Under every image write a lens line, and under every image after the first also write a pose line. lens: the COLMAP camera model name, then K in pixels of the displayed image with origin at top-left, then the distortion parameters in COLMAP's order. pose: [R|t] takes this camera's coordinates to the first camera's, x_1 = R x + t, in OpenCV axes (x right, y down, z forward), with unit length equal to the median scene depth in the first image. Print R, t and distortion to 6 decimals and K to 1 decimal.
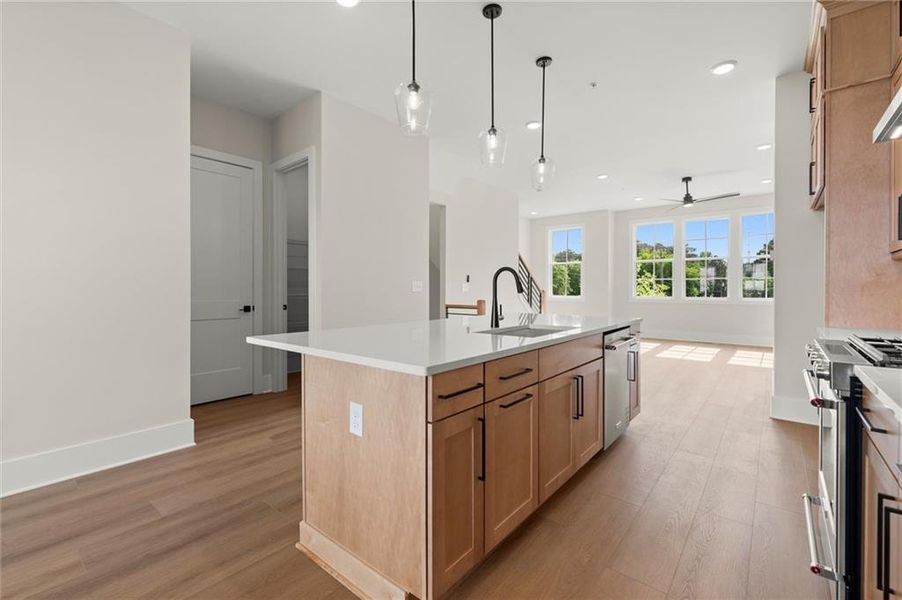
lens RADIAL K [[385.9, 0, 448.9], [0, 385.9, 295.5], [0, 0, 1]] dist [-0.001392, -0.000242]
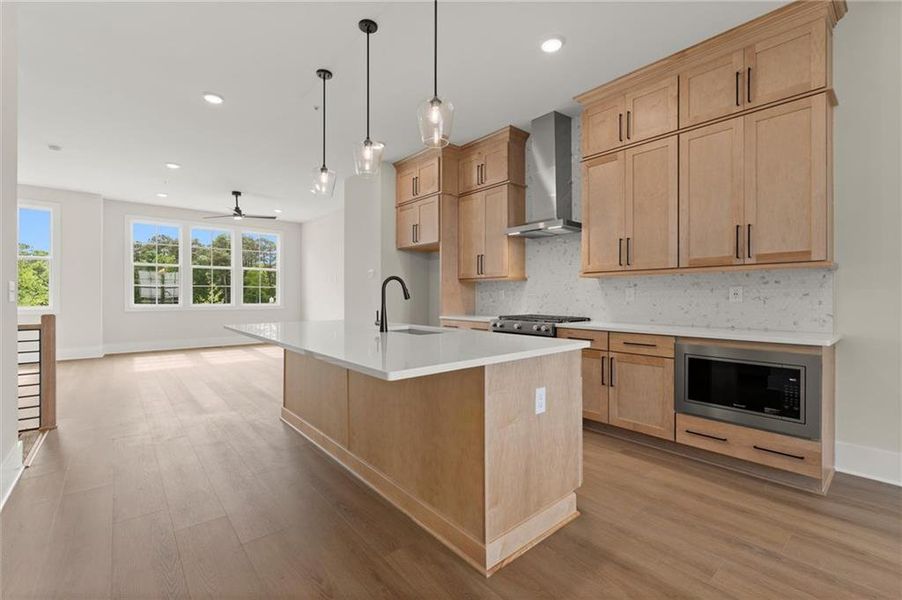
lens RADIAL K [[385.9, 0, 448.9], [0, 385.9, 295.5], [0, 0, 1]] dist [-0.001392, -0.000242]
pose [[0.160143, -0.001429, 0.987093, -0.346965], [0.018202, 0.999833, -0.001506, -0.004824], [-0.986926, 0.018208, 0.160143, 0.248930]]
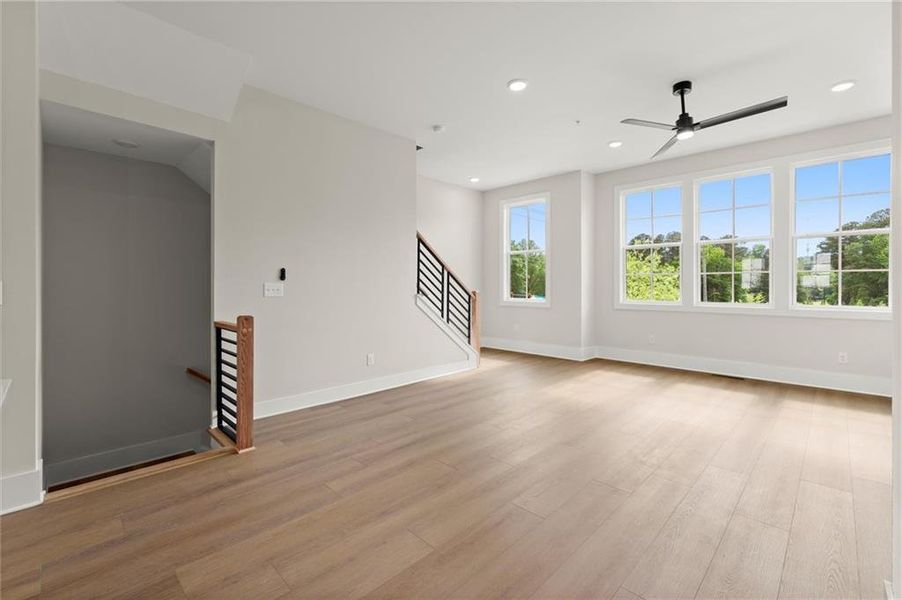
lens RADIAL K [[390.1, 0, 450.9], [0, 390.1, 285.5], [0, 0, 1]] dist [-0.002074, -0.000506]
pose [[0.997029, -0.005035, -0.076858, 0.333701], [0.003441, 0.999777, -0.020857, -0.013965], [0.076946, 0.020531, 0.996824, 0.436204]]
